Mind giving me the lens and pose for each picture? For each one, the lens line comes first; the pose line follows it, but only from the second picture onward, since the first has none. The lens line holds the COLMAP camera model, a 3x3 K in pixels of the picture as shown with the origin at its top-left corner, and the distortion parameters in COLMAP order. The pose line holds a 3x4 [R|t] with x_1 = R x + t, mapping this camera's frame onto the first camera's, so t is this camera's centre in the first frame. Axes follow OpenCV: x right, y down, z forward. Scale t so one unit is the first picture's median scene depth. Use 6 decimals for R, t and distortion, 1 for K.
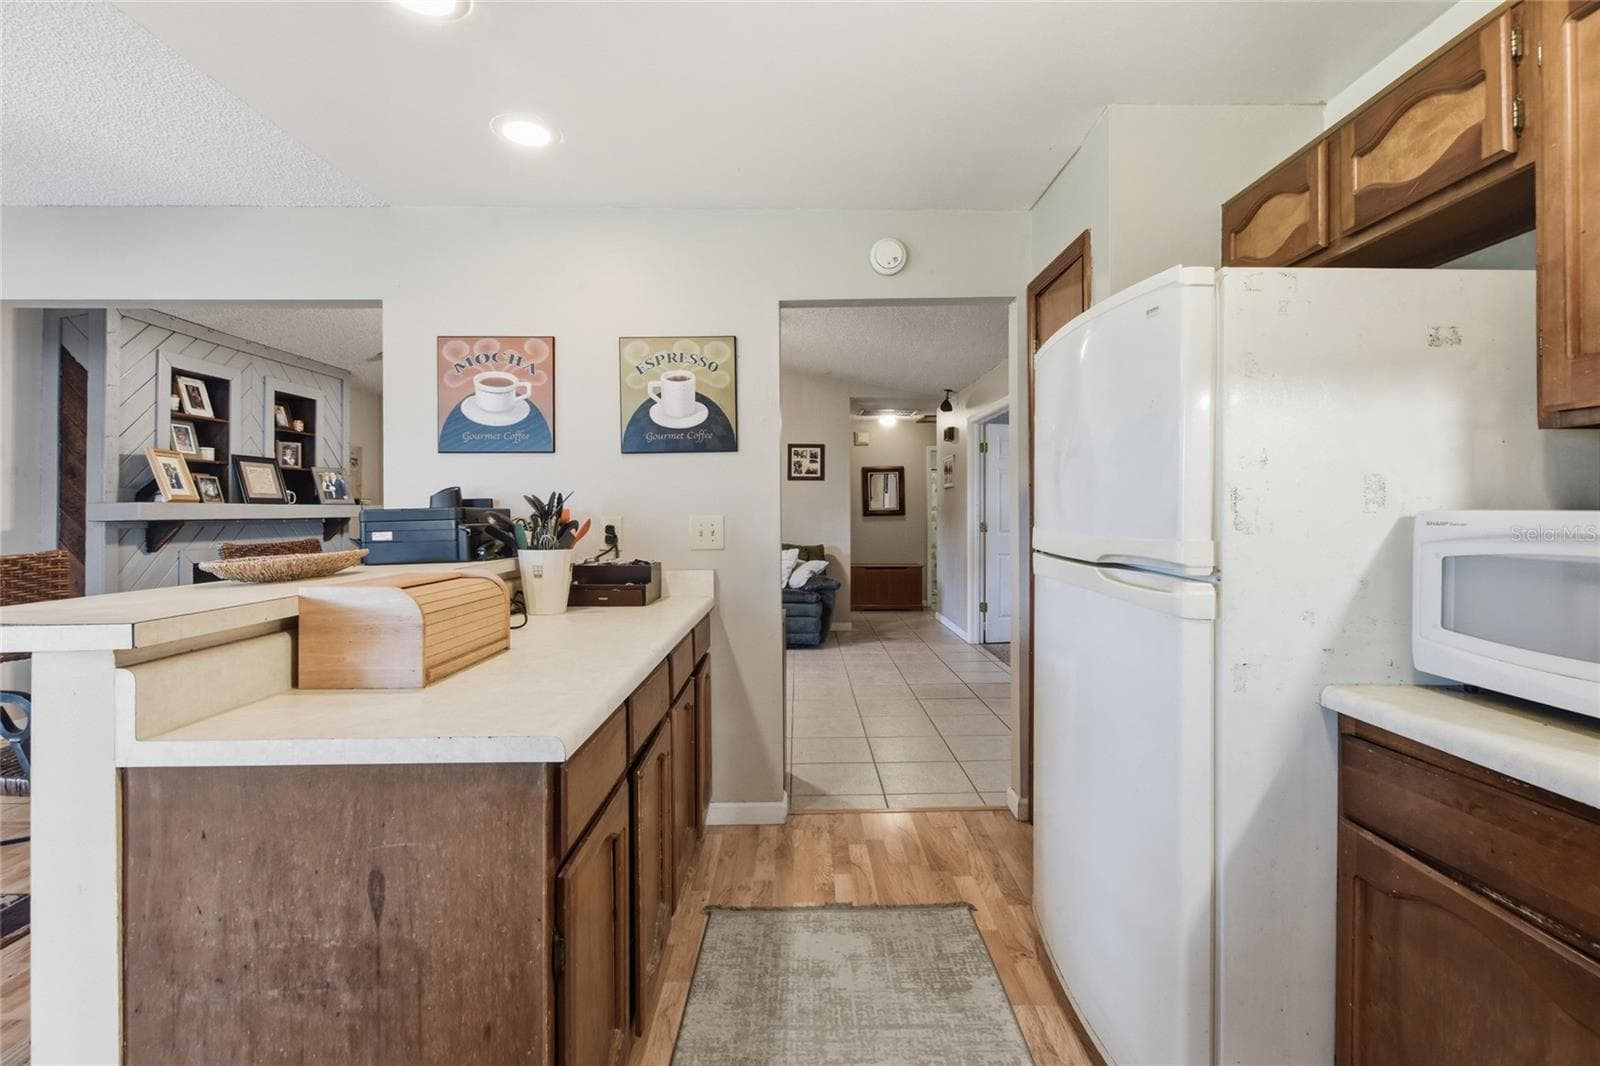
lens RADIAL K [[733.7, 0, 801.5], [0, 733.7, 505.3], [0, 0, 1]] dist [-0.000020, 0.000340]
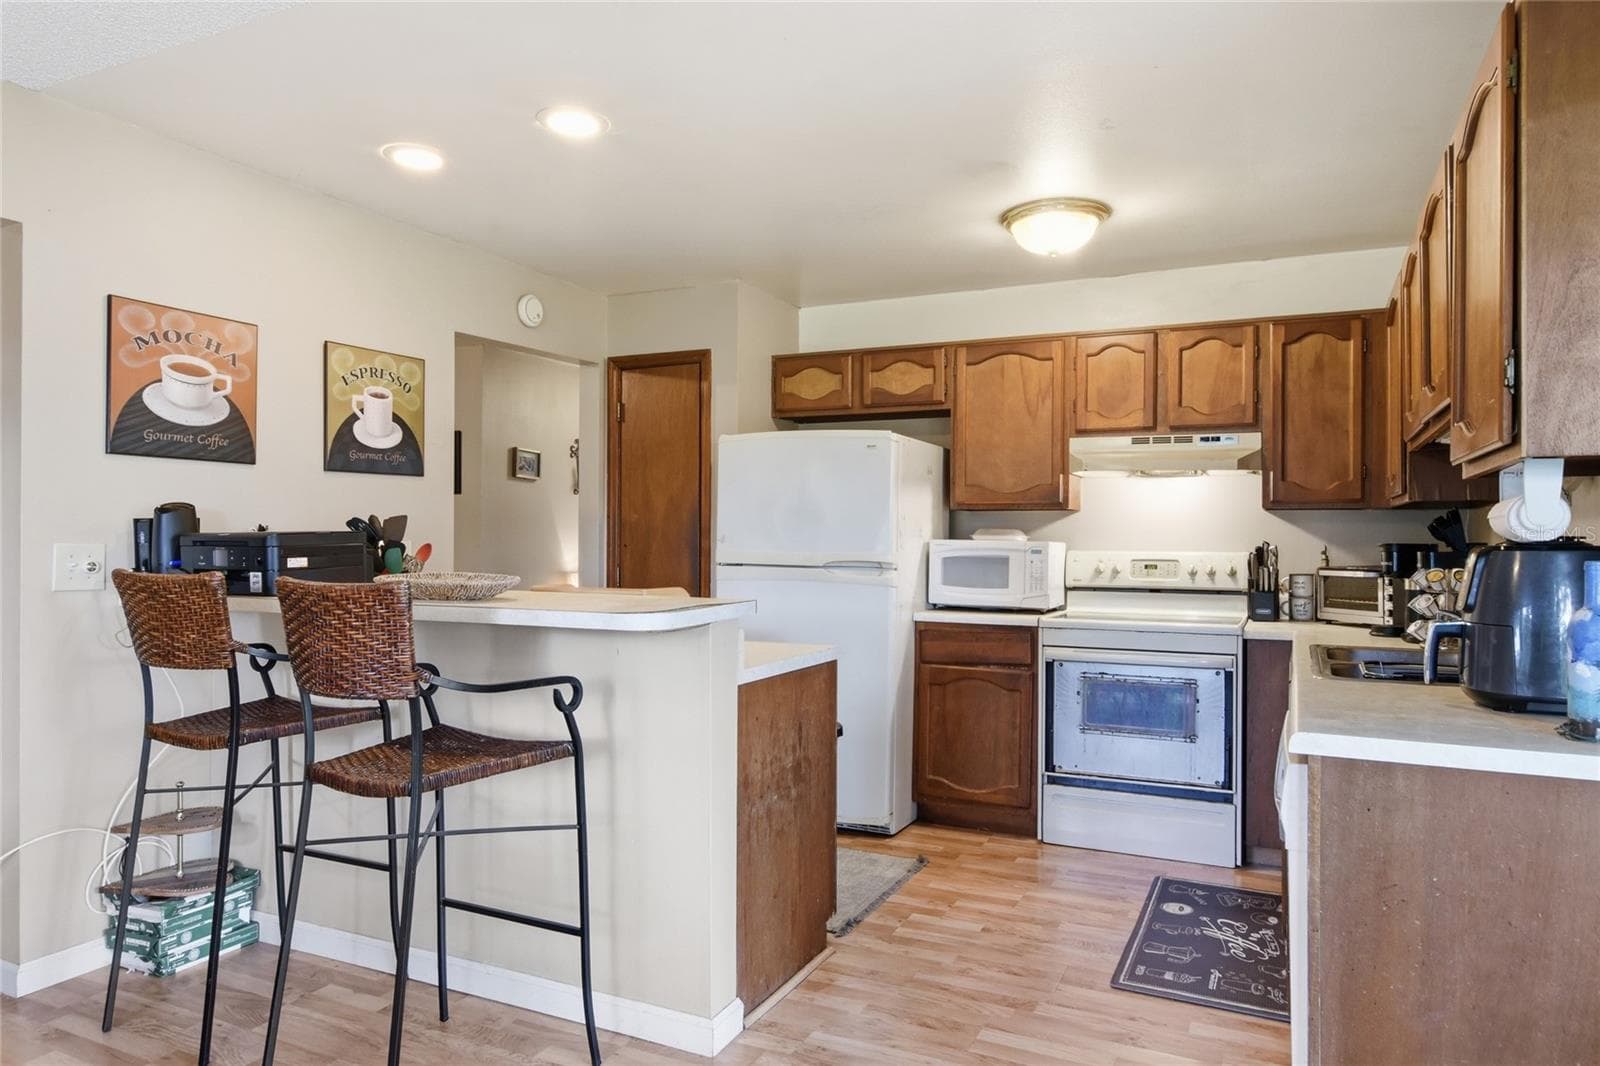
lens RADIAL K [[1022.9, 0, 800.0], [0, 1022.9, 533.0], [0, 0, 1]] dist [0.001462, 0.000640]
pose [[0.447429, 0.010688, 0.894256, -0.998677], [-0.013387, 0.999897, -0.005252, 0.003329], [-0.894219, -0.009621, 0.447525, -0.067656]]
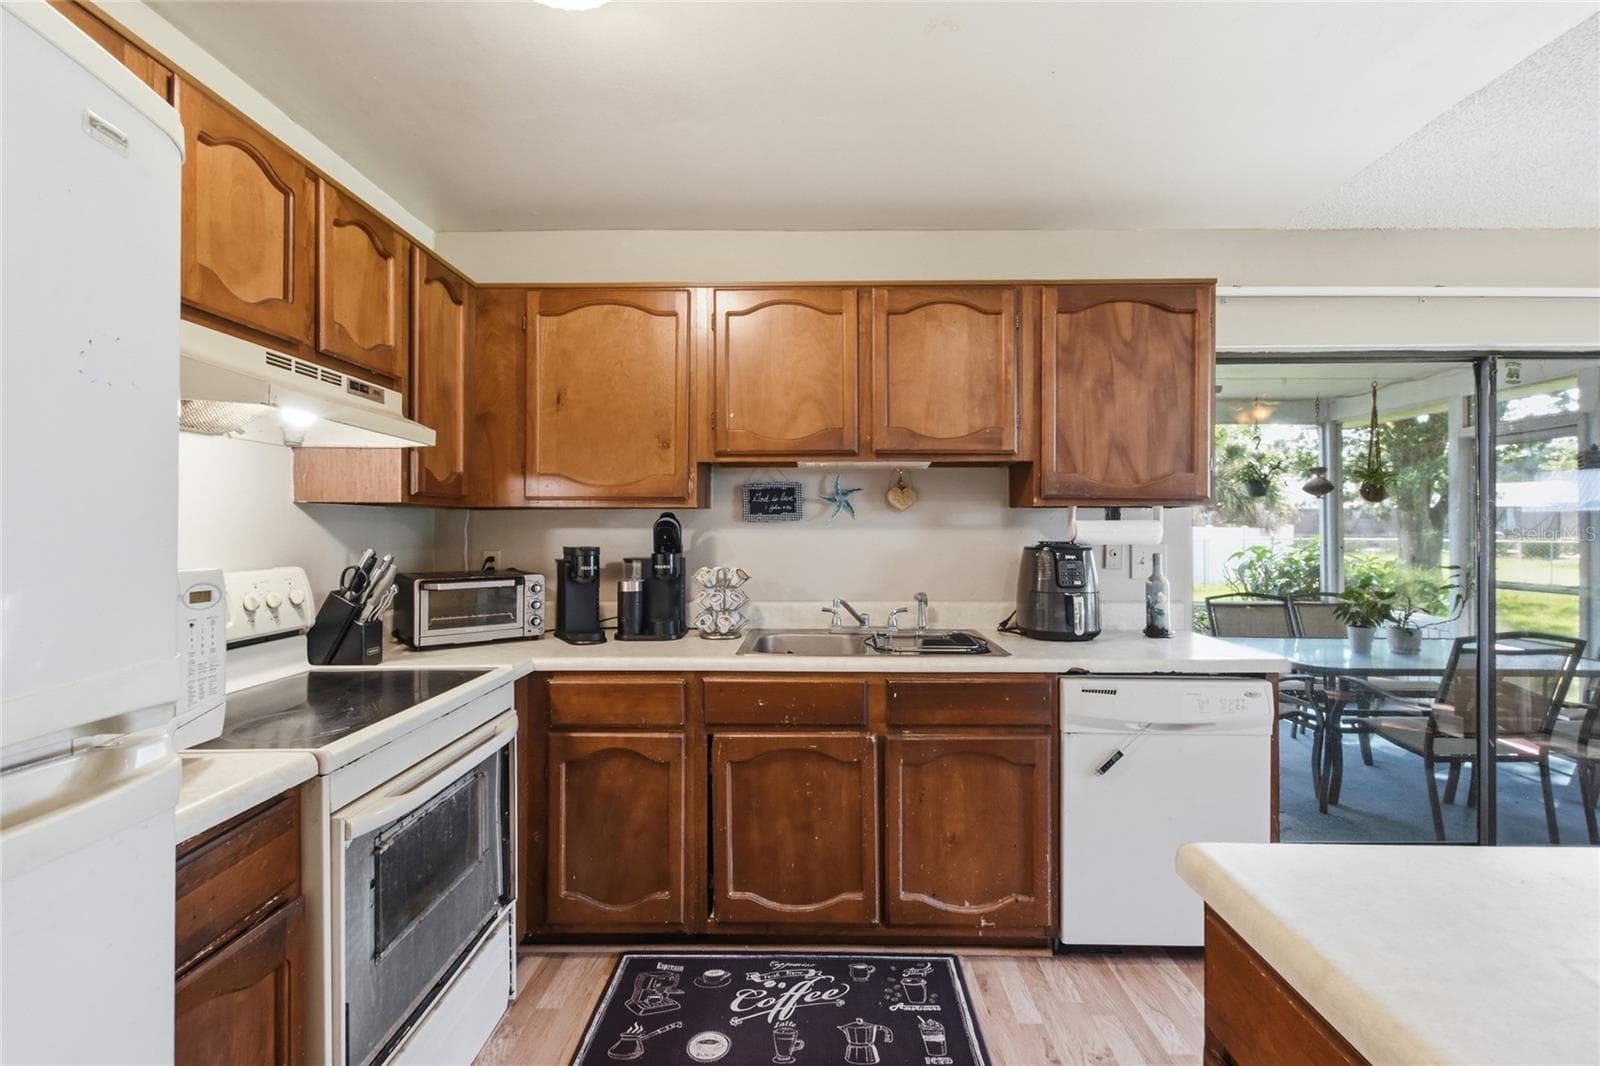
lens RADIAL K [[714.5, 0, 810.4], [0, 714.5, 526.3], [0, 0, 1]] dist [0.001420, 0.000315]
pose [[-0.999788, 0.002638, 0.020404, 0.024904], [0.002459, 0.999958, -0.008780, -0.014700], [-0.020427, -0.008728, -0.999753, 0.599592]]
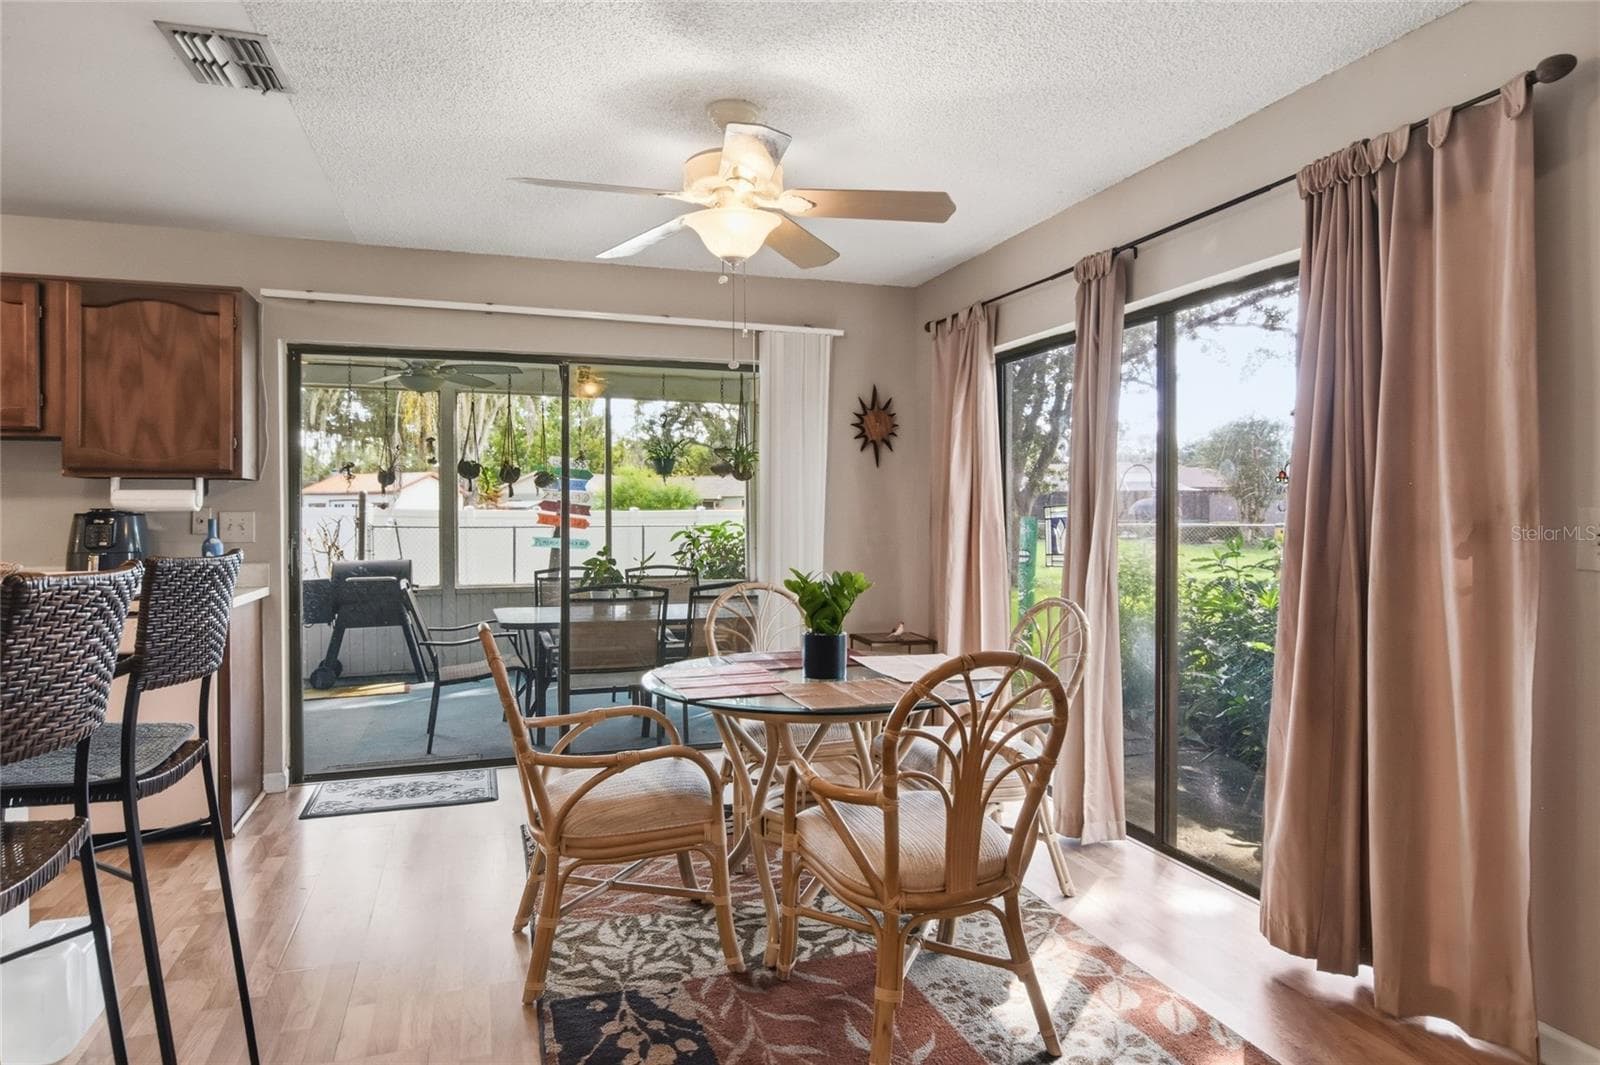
lens RADIAL K [[962.0, 0, 803.1], [0, 962.0, 514.5], [0, 0, 1]] dist [0.003893, 0.002123]
pose [[-0.947961, 0.007166, -0.318306, -0.679944], [0.008607, 0.999958, -0.003122, 0.012210], [0.318270, -0.005700, -0.947983, 1.210793]]
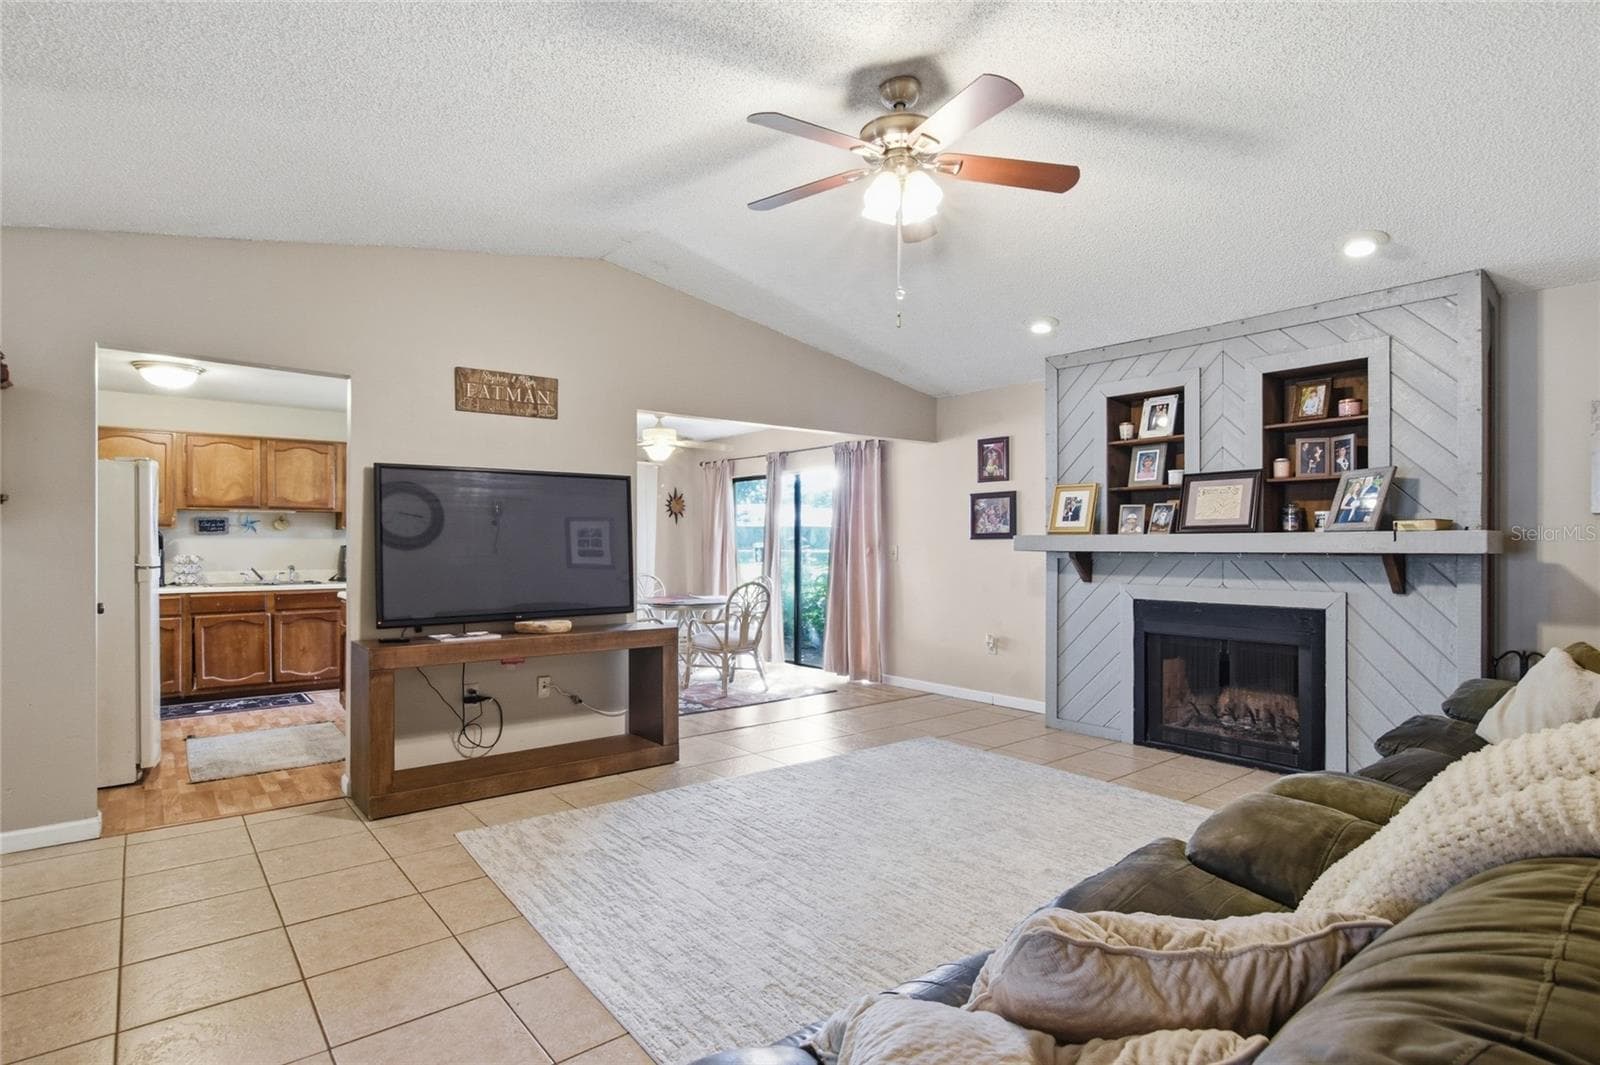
lens RADIAL K [[805.7, 0, 804.3], [0, 805.7, 539.3], [0, 0, 1]] dist [0.001553, 0.000142]
pose [[-0.775063, 0.000966, -0.631883, 0.217475], [0.008192, 0.999930, -0.008519, 0.013639], [0.631831, -0.011780, -0.775017, 2.347984]]
